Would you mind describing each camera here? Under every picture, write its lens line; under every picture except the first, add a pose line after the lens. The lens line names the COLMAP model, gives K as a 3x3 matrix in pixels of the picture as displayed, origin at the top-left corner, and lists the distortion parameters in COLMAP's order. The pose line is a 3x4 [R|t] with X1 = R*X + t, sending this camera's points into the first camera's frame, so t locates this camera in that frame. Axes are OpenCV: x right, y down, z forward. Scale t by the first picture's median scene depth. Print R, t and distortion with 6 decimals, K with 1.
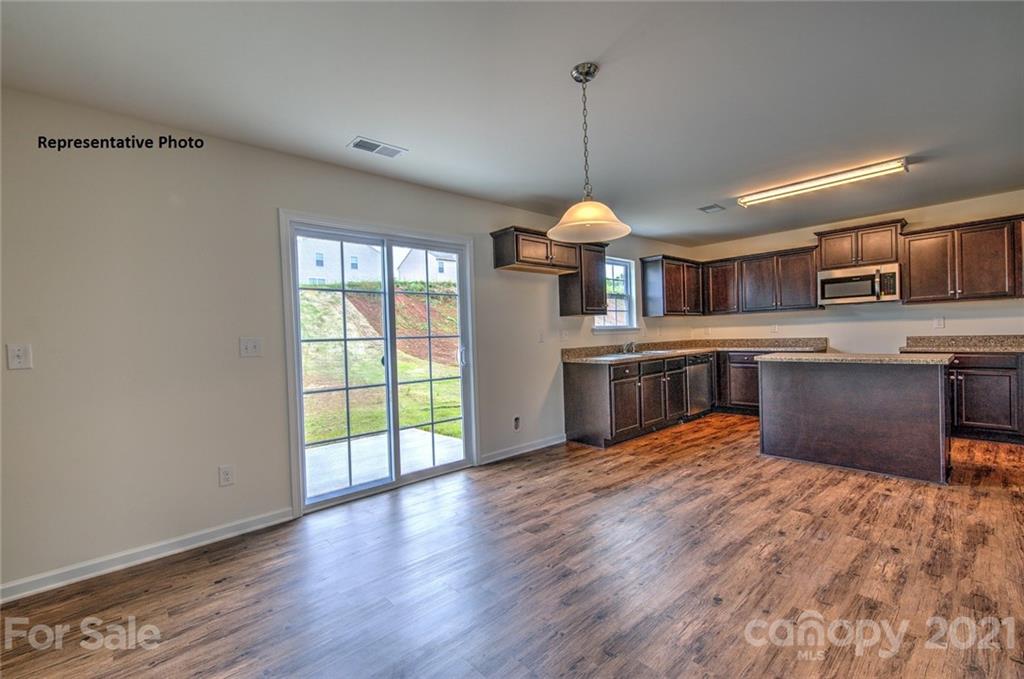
lens RADIAL K [[435.3, 0, 507.6], [0, 435.3, 342.6], [0, 0, 1]] dist [0.003770, -0.001724]
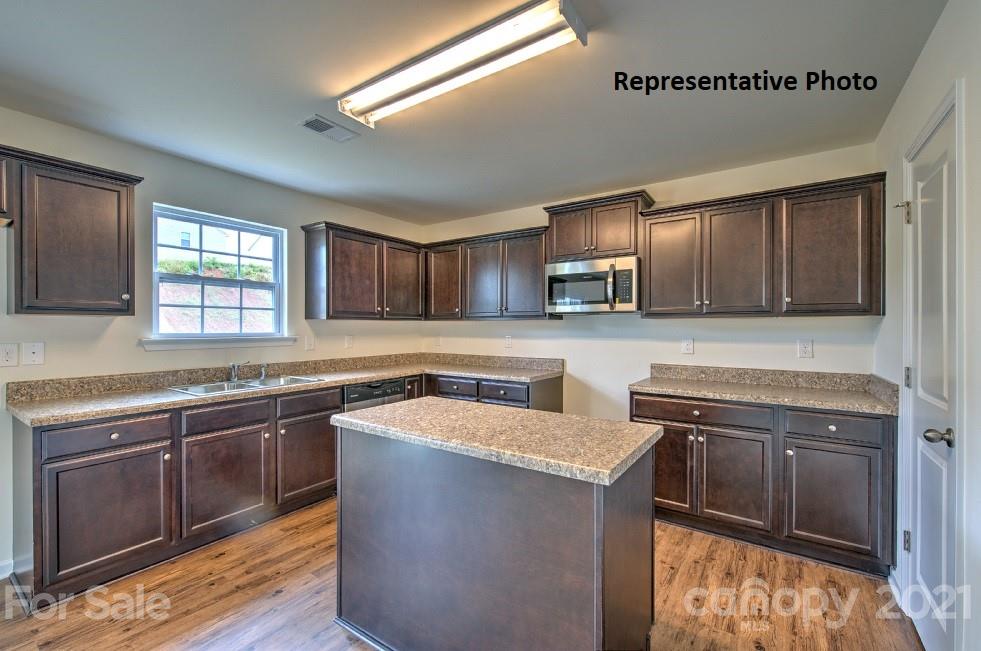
lens RADIAL K [[417.1, 0, 489.9], [0, 417.1, 327.8], [0, 0, 1]] dist [0.003770, -0.001724]
pose [[0.971361, 0.034056, 0.235157, 0.528523], [-0.029580, 0.999308, -0.022537, -0.051144], [-0.235761, 0.014936, 0.971696, 0.430052]]
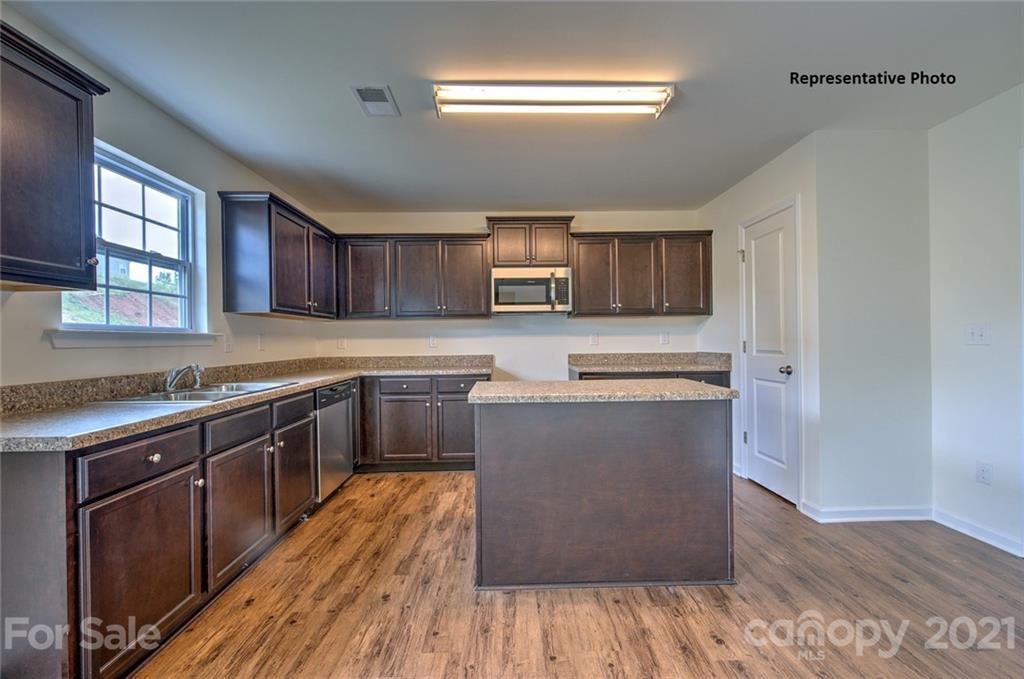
lens RADIAL K [[435.3, 0, 514.8], [0, 435.3, 342.5], [0, 0, 1]] dist [0.003770, -0.001724]
pose [[0.648099, 0.021579, 0.761250, 0.184710], [0.003711, 0.999497, -0.031492, -0.010791], [-0.761547, 0.023235, 0.647693, 0.535927]]
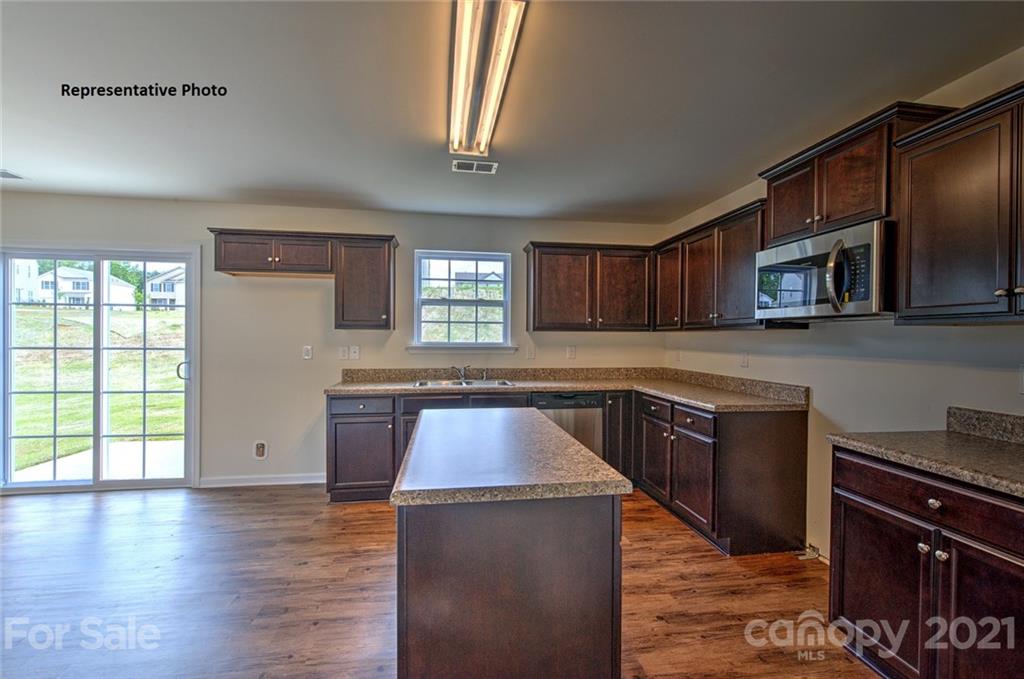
lens RADIAL K [[435.3, 0, 510.1], [0, 435.3, 340.4], [0, 0, 1]] dist [0.003770, -0.001724]
pose [[0.836161, 0.042932, -0.546802, 0.834010], [-0.044522, 0.998955, 0.010350, -0.062210], [0.546675, 0.015690, 0.837198, 0.484415]]
